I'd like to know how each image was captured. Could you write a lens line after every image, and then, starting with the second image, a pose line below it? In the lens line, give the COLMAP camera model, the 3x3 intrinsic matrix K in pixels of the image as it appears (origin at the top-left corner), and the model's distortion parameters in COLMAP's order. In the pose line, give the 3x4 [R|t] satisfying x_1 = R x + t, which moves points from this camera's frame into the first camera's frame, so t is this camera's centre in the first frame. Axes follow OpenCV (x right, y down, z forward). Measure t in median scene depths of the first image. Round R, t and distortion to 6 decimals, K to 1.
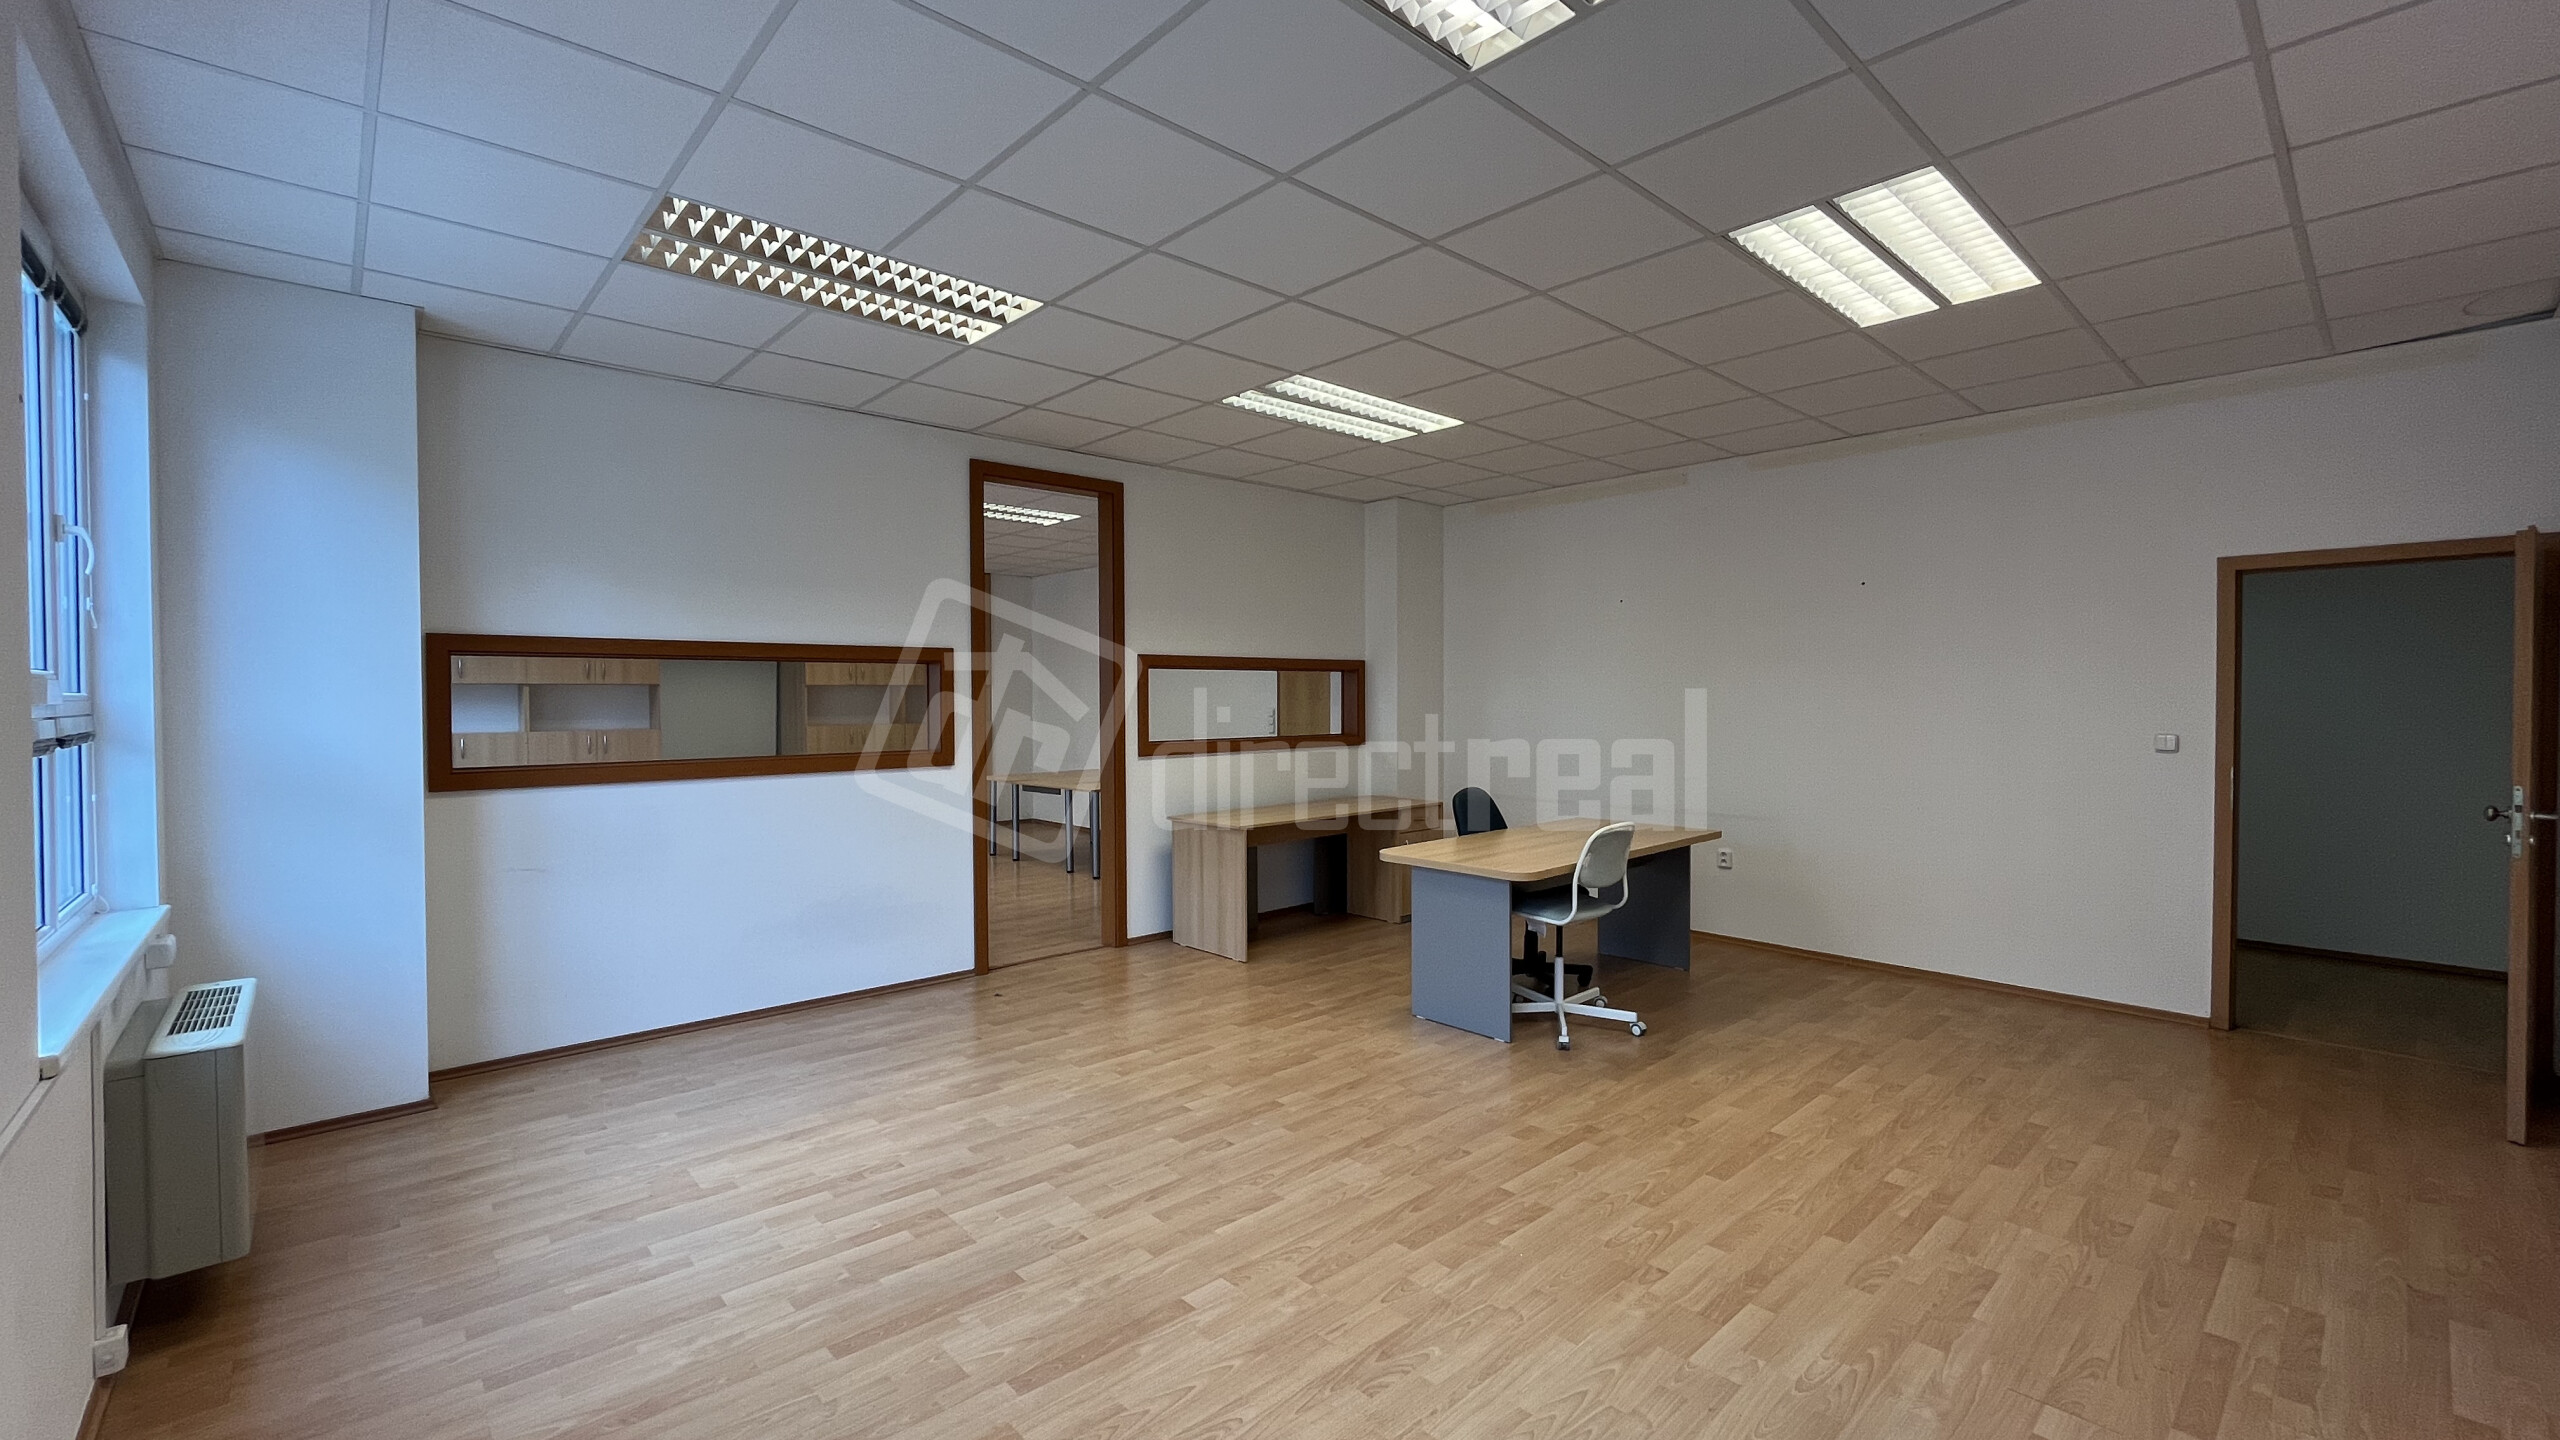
lens RADIAL K [[1049.1, 0, 1273.1], [0, 1049.1, 711.3], [0, 0, 1]] dist [-0.001457, 0.000120]
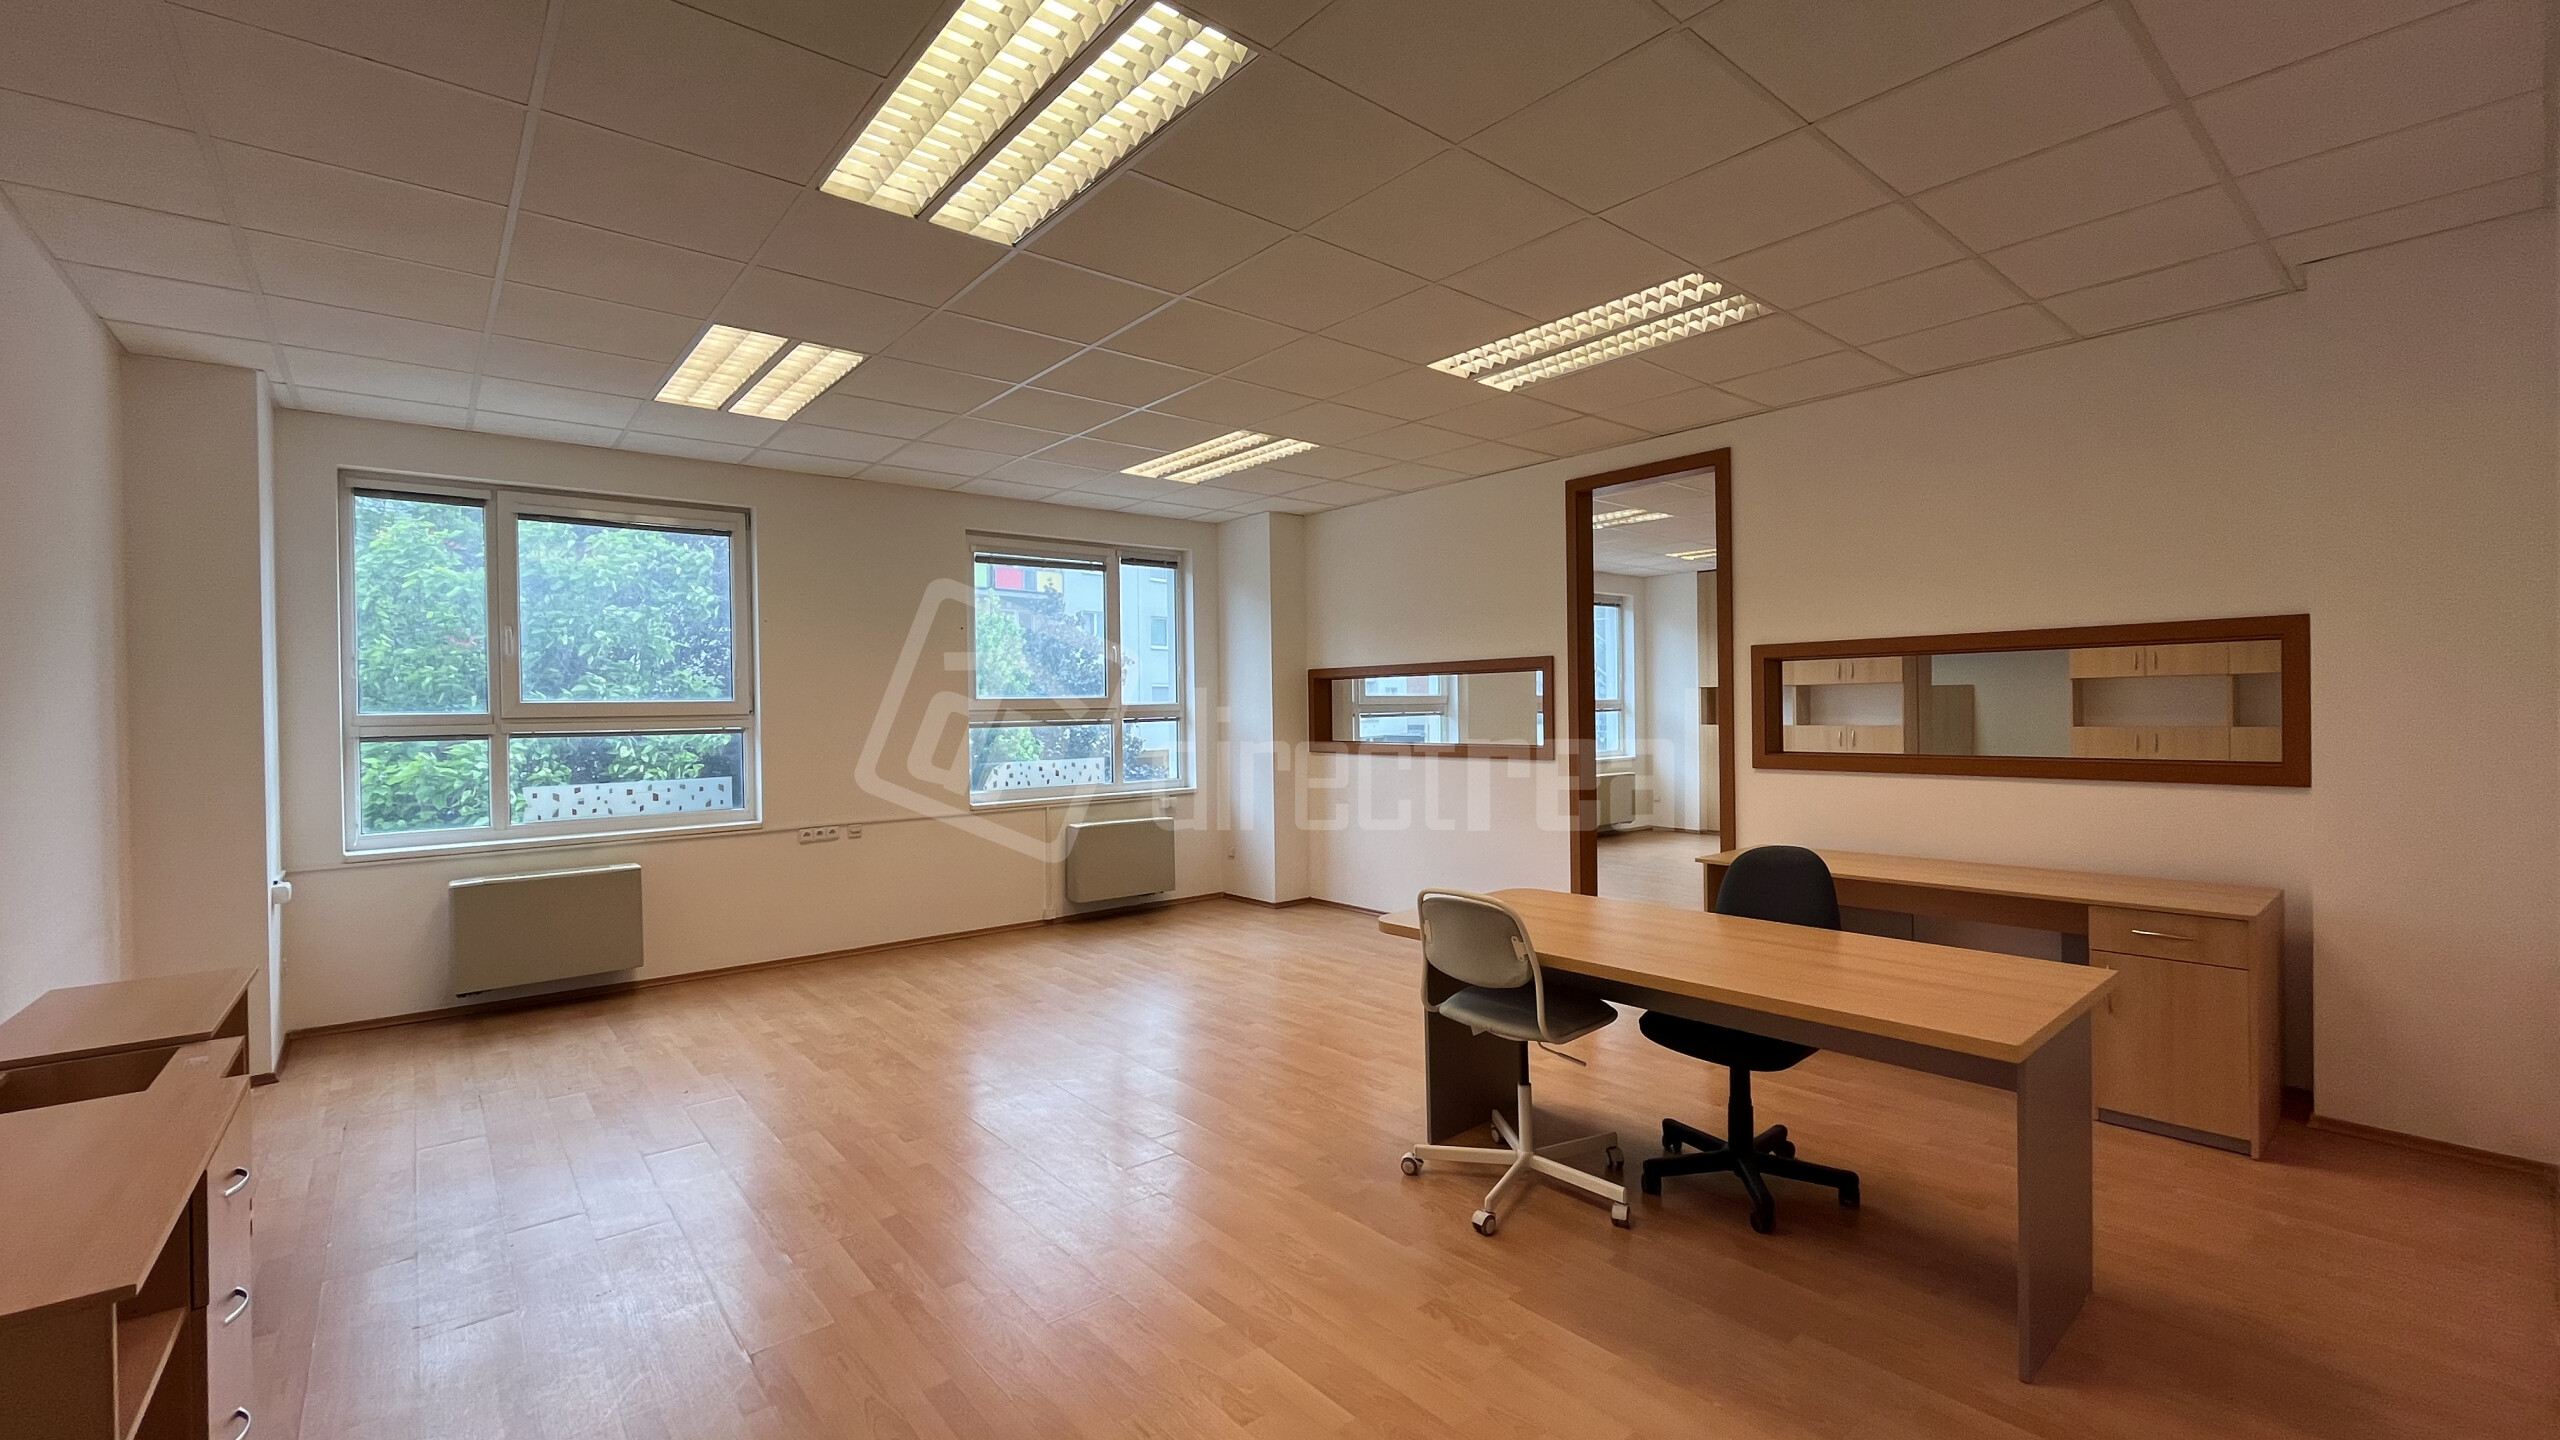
lens RADIAL K [[1049.1, 0, 1274.2], [0, 1049.1, 712.8], [0, 0, 1]] dist [-0.001457, 0.000120]
pose [[-0.050982, 0.012204, -0.998625, 0.966004], [0.001194, 0.999925, 0.012159, -0.014935], [0.998699, -0.000572, -0.050993, 0.884588]]
